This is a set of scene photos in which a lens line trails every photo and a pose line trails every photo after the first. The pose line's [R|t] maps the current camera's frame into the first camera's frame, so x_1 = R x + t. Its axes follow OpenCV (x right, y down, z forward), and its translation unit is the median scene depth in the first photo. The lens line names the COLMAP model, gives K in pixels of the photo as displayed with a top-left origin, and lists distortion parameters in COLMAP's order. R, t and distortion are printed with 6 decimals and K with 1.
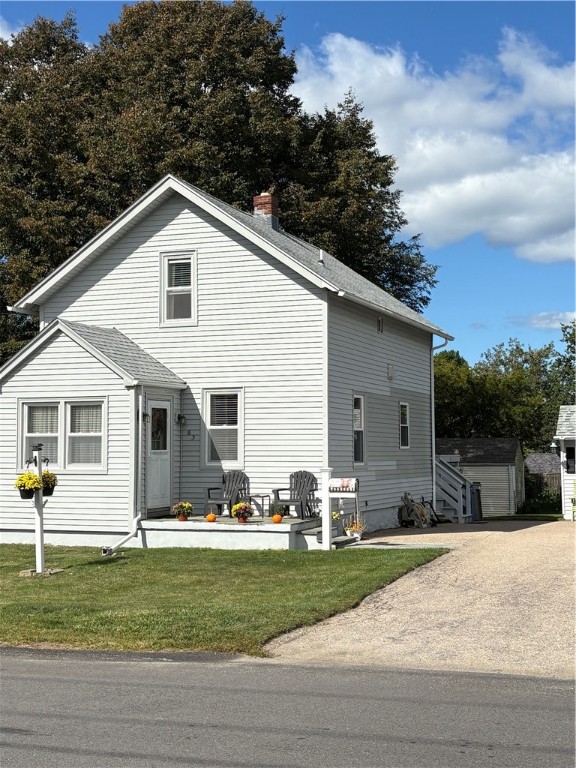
lens RADIAL K [[1100.8, 0, 288.0], [0, 1100.8, 384.0], [0, 0, 1]] dist [0.172997, -0.028104]
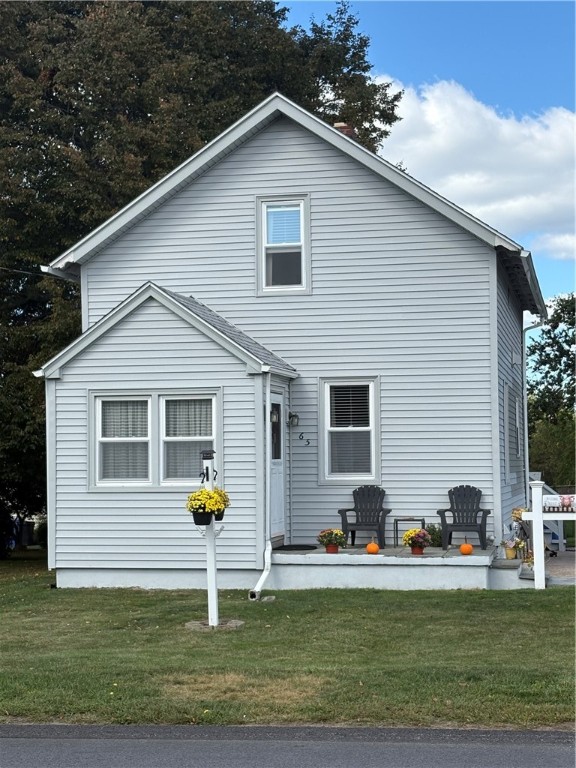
lens RADIAL K [[1388.6, 0, 288.0], [0, 1388.6, 384.0], [0, 0, 1]] dist [0.149577, 0.089668]
pose [[0.986399, 0.001022, 0.164363, -0.265627], [-0.001680, 0.999991, 0.003862, 0.004870], [-0.164358, -0.004086, 0.986392, 0.067748]]
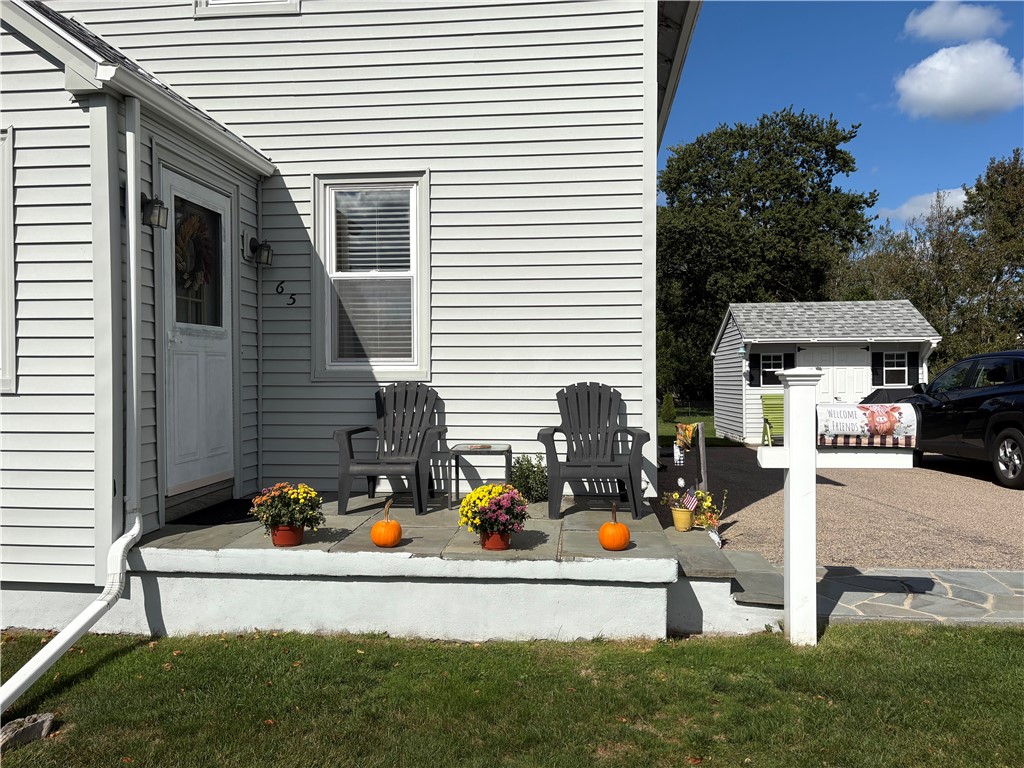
lens RADIAL K [[771.2, 0, 512.0], [0, 771.2, 384.0], [0, 0, 1]] dist [0.022088, 0.000855]
pose [[0.963728, -0.004051, 0.266855, -0.087307], [-0.015547, 0.997335, 0.071288, 0.059879], [-0.266433, -0.072851, 0.961096, 0.739147]]
